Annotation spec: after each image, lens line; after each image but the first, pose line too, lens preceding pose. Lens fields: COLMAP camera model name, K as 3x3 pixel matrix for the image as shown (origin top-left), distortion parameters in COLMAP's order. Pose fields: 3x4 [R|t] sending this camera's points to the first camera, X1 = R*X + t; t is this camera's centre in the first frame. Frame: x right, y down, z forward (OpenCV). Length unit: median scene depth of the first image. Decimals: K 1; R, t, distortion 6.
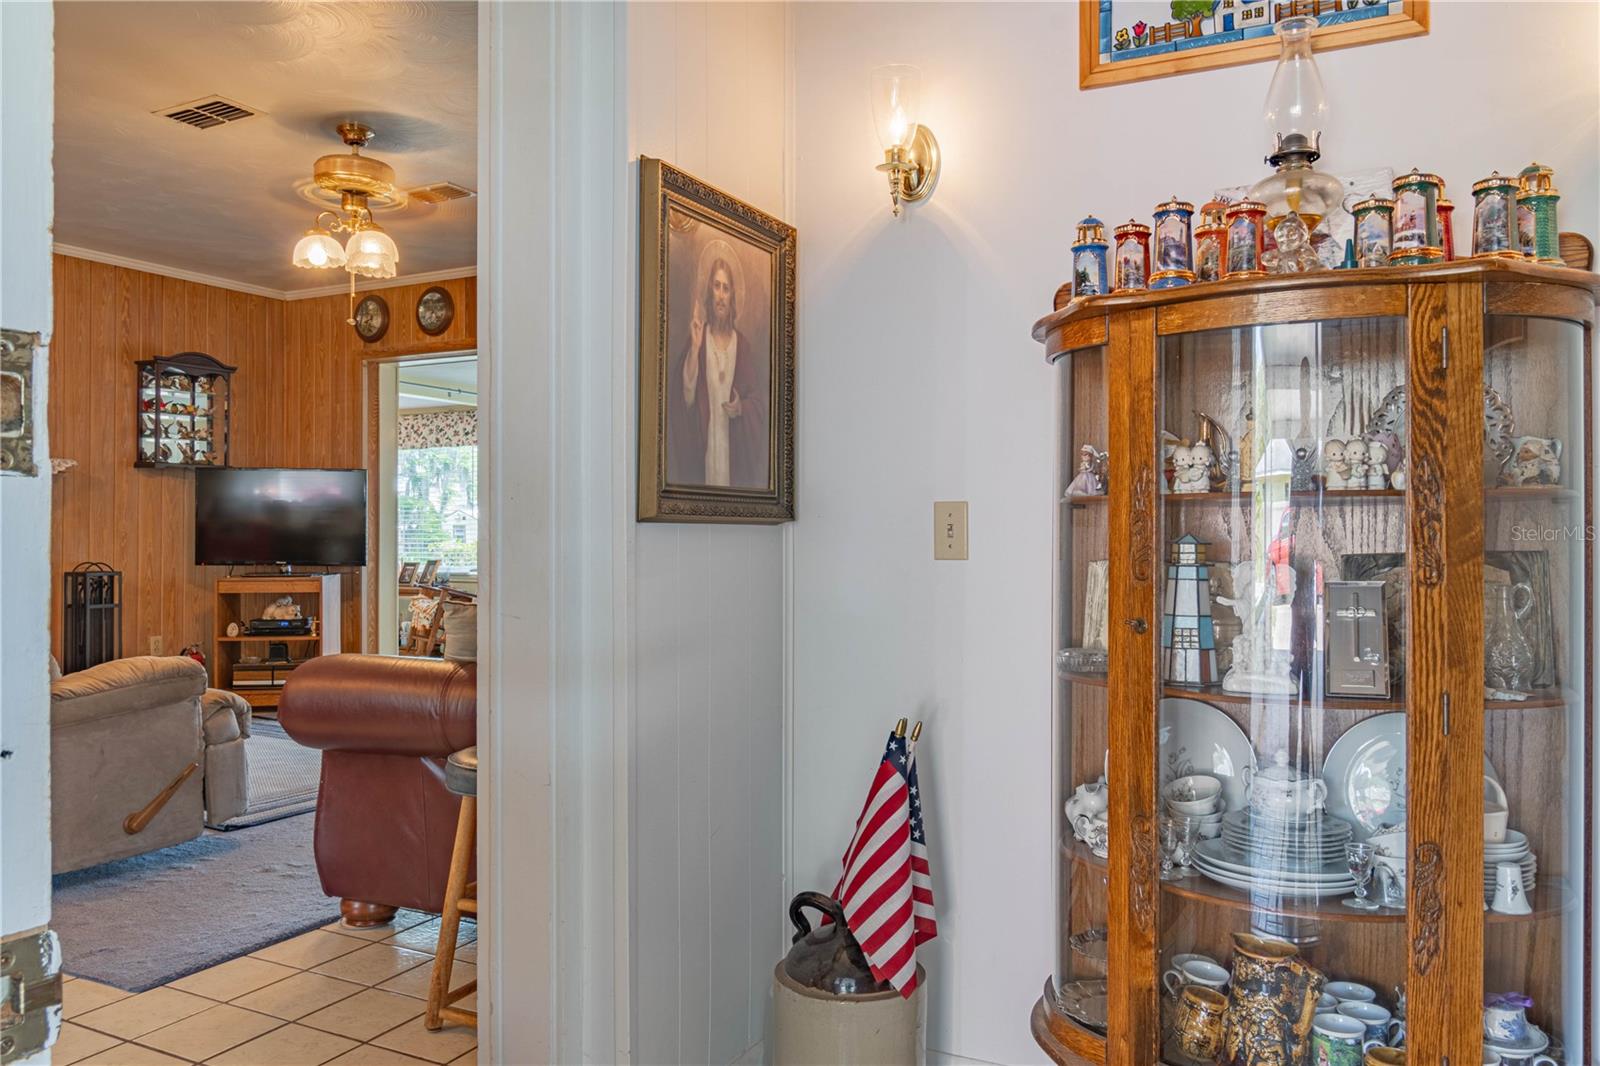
lens RADIAL K [[1176.2, 0, 808.9], [0, 1176.2, 526.9], [0, 0, 1]] dist [-0.007238, 0.005518]
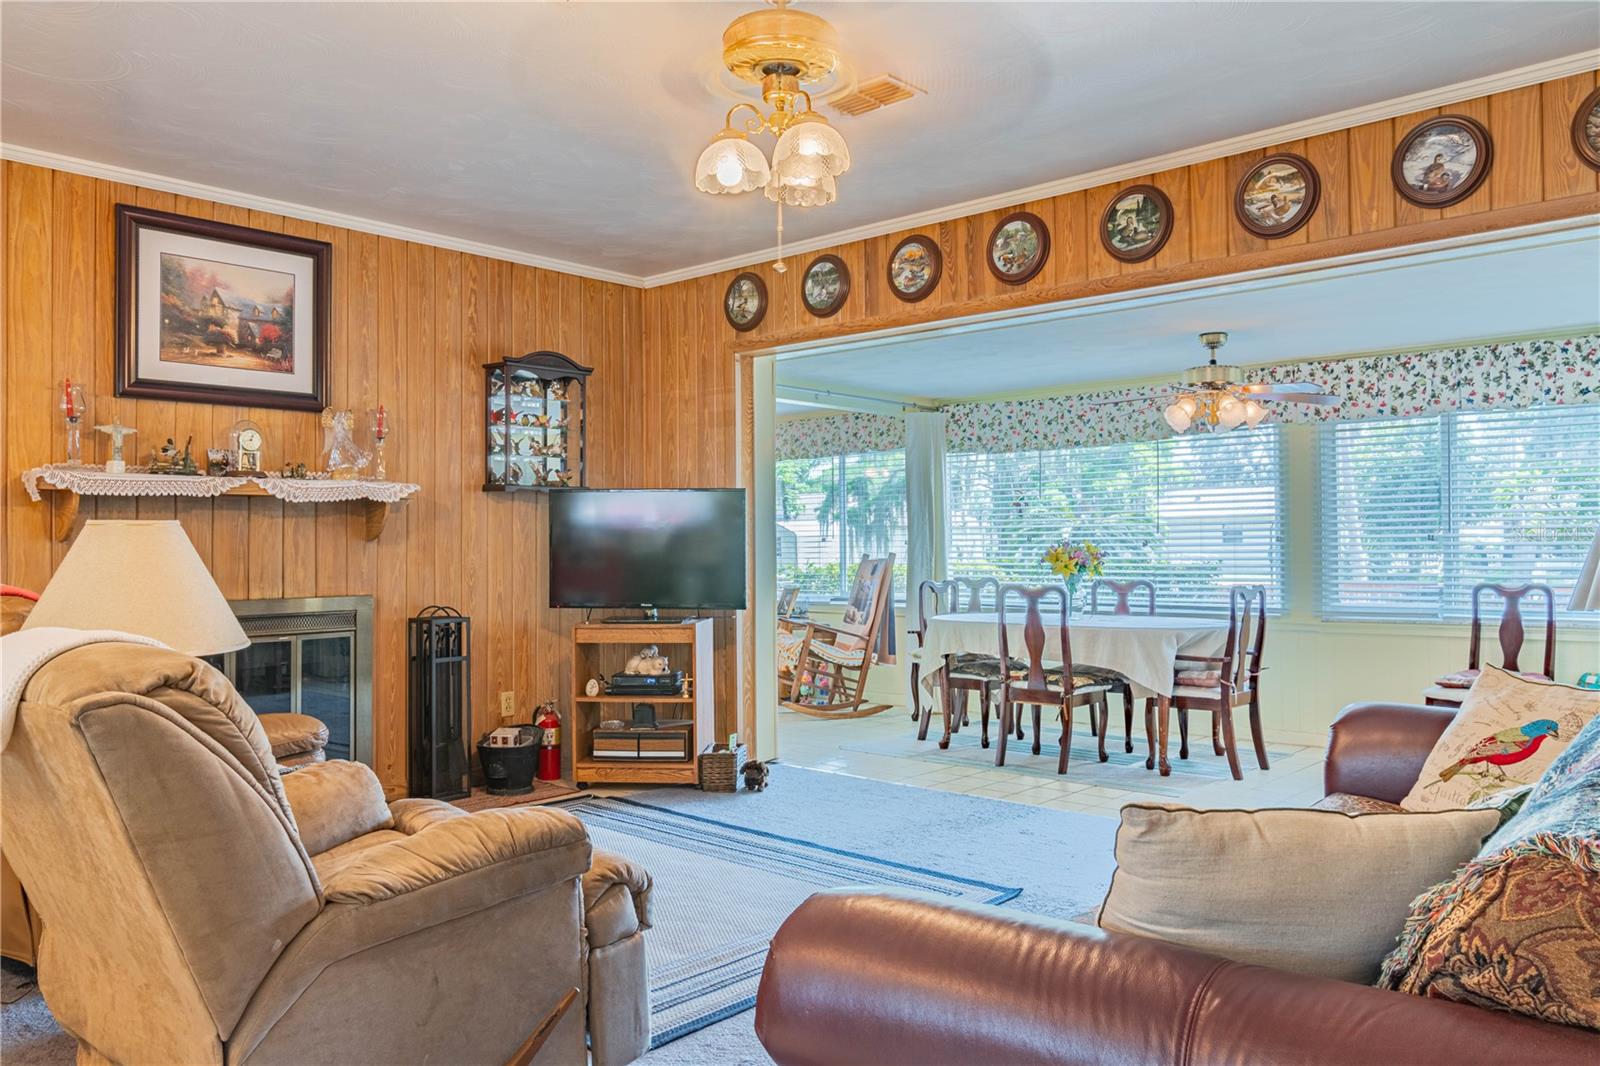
lens RADIAL K [[1176.2, 0, 808.9], [0, 1176.2, 526.9], [0, 0, 1]] dist [-0.007238, 0.005518]
pose [[0.968431, -0.010148, -0.249077, -0.136886], [0.008331, 0.999930, -0.008349, -0.015851], [0.249144, 0.006011, 0.968448, 0.239404]]
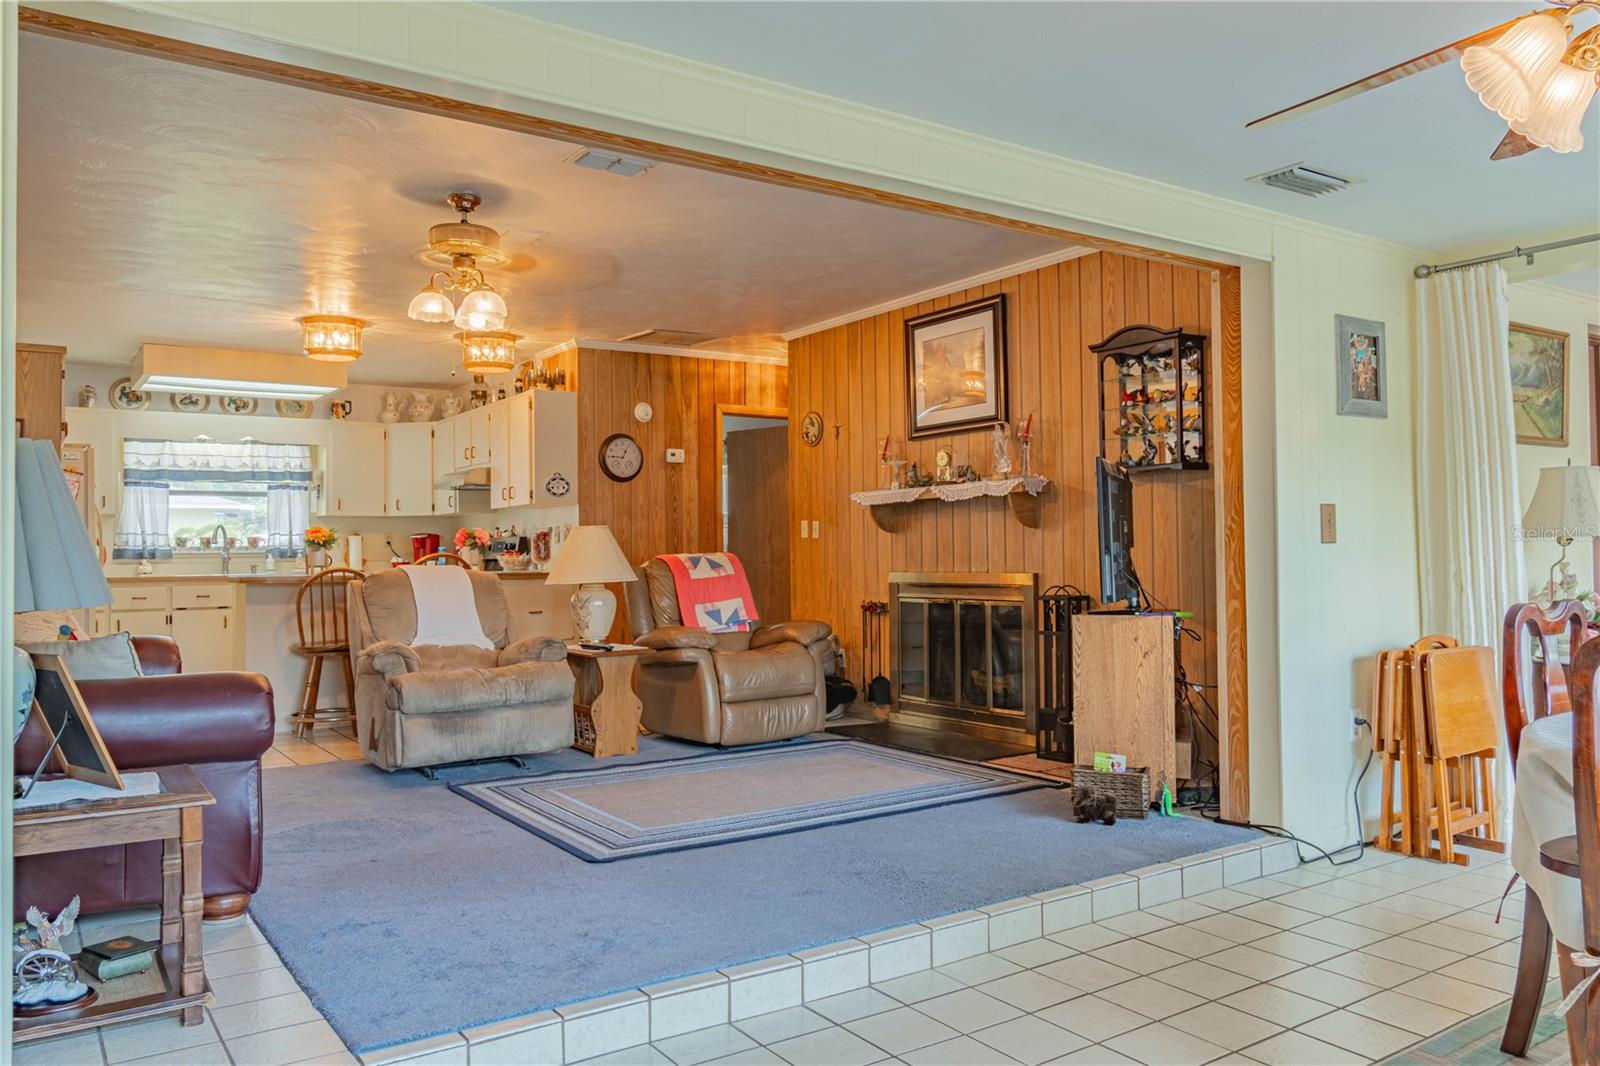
lens RADIAL K [[1176.2, 0, 808.9], [0, 1176.2, 526.9], [0, 0, 1]] dist [-0.007238, 0.005518]
pose [[-0.468961, -0.013196, -0.883120, 0.281538], [0.018311, 0.999528, -0.024659, 0.003180], [0.883029, -0.027735, -0.468498, 1.170950]]
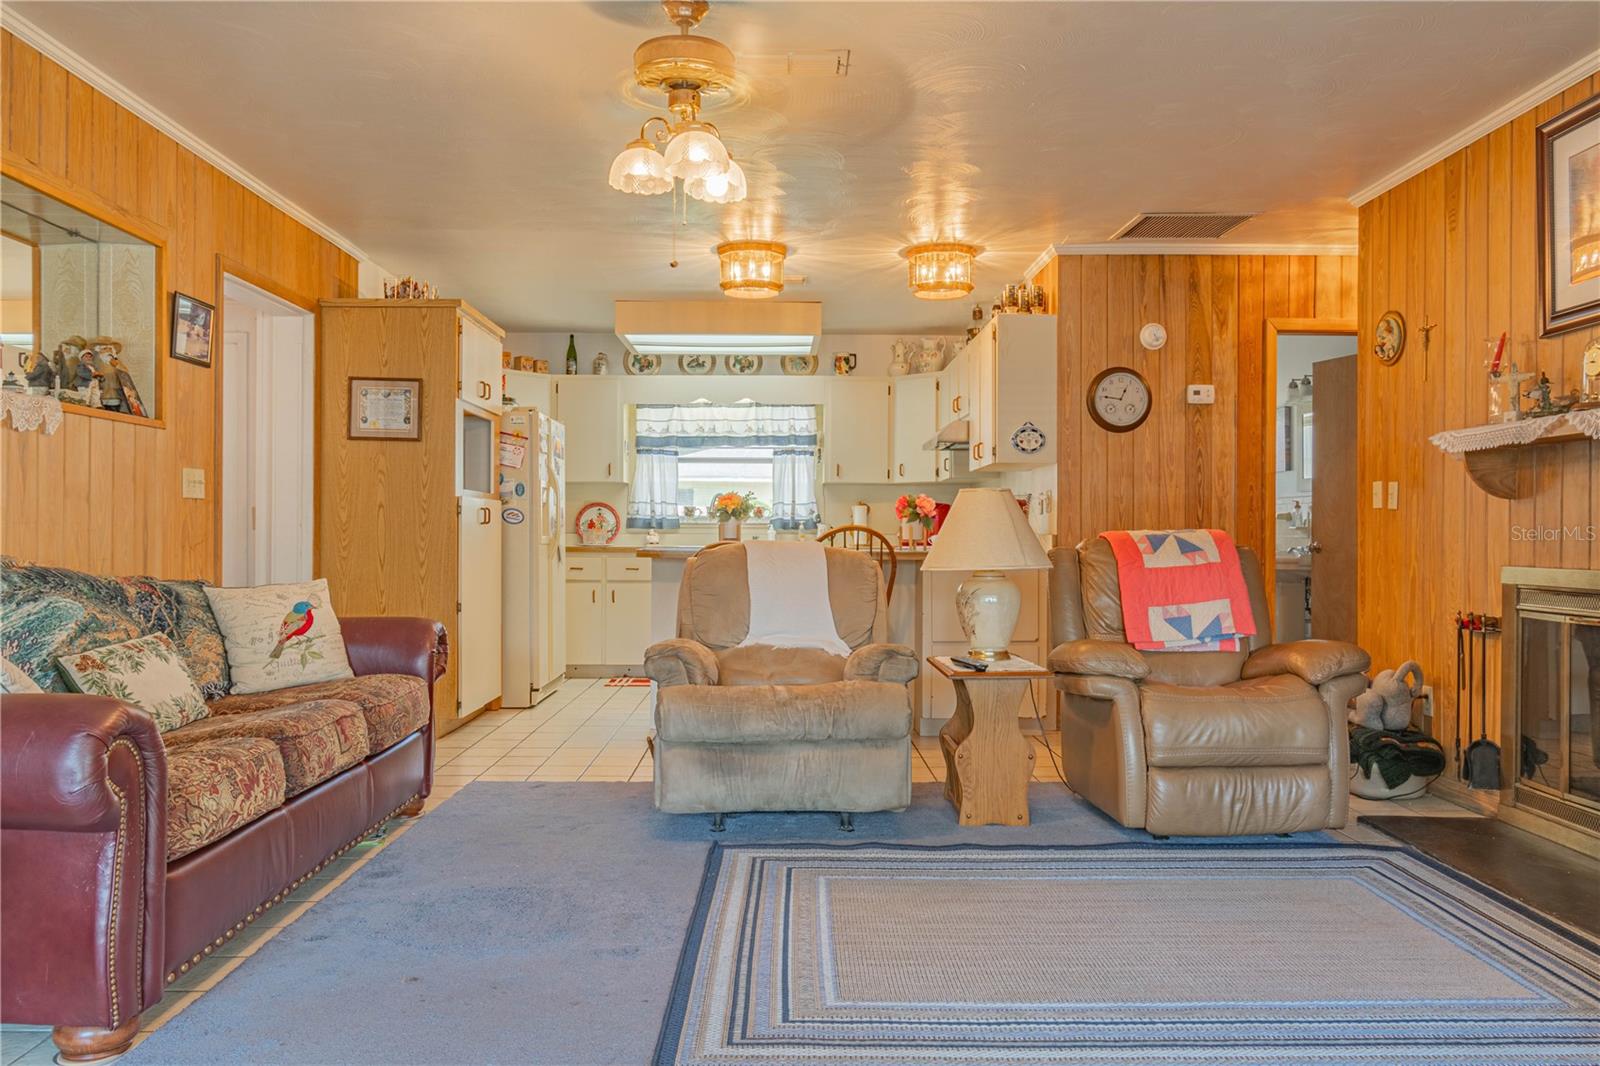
lens RADIAL K [[1195.6, 0, 800.0], [0, 1195.6, 533.0], [0, 0, 1]] dist [-0.008696, 0.003454]
pose [[-0.875704, -0.000459, -0.482848, -0.049499], [0.001841, 0.999989, -0.004290, 0.003744], [0.482845, -0.004645, -0.875694, 1.112743]]
